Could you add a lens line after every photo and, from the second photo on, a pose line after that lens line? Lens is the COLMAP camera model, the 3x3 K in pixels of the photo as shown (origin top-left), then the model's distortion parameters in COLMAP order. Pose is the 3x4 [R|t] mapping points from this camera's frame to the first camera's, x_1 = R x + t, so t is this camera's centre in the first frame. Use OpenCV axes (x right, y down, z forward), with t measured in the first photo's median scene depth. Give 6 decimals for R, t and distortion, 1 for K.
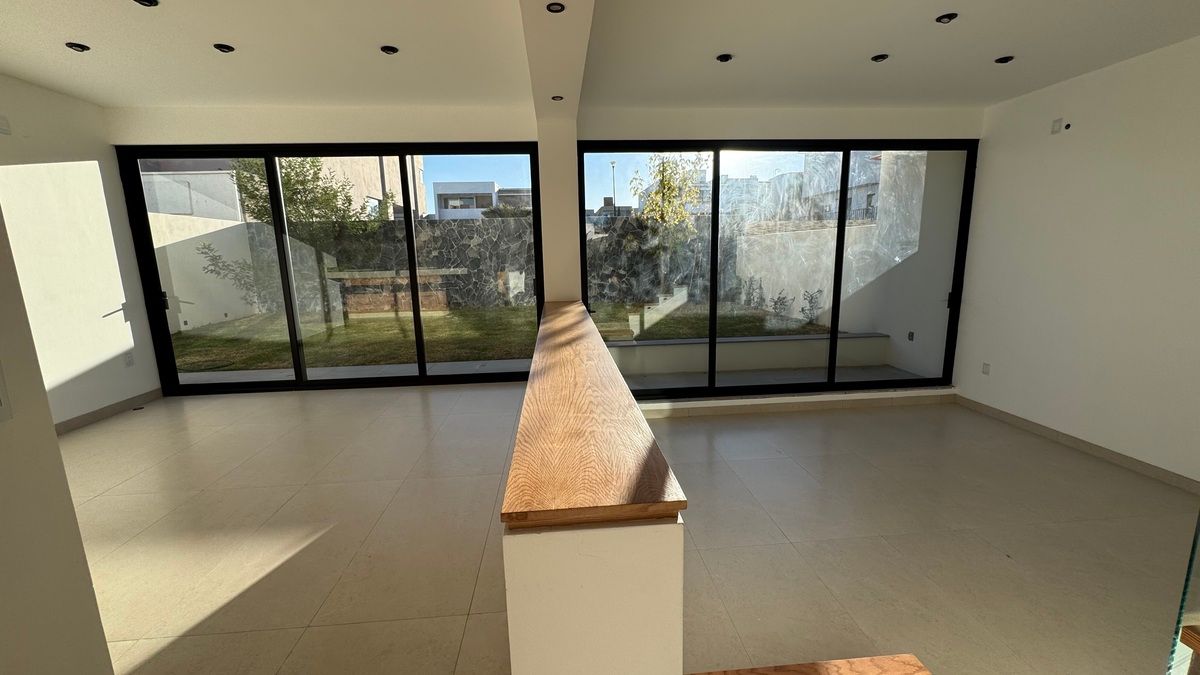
lens RADIAL K [[475.3, 0, 597.3], [0, 475.3, 339.9], [0, 0, 1]] dist [-0.006112, 0.000464]
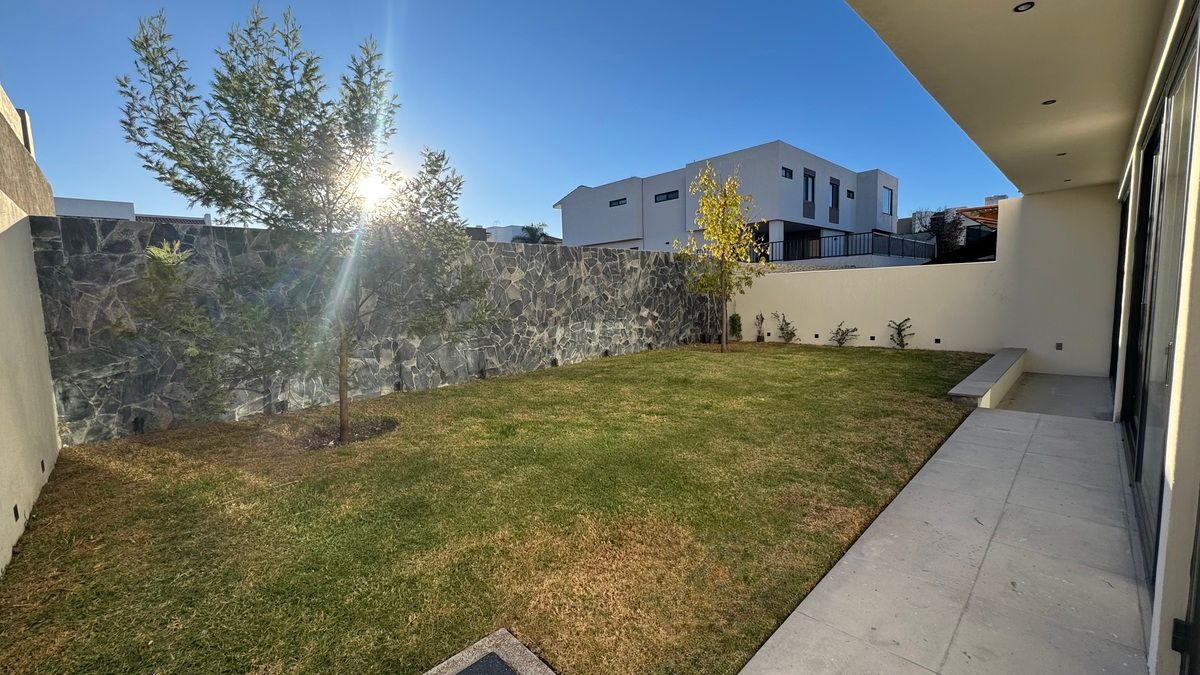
lens RADIAL K [[475.3, 0, 598.2], [0, 475.3, 338.3], [0, 0, 1]] dist [-0.006112, 0.000464]
pose [[0.778612, -0.064805, 0.624150, -0.738443], [0.131944, 0.989324, -0.061876, -0.076200], [-0.613477, 0.130530, 0.778850, 0.506932]]
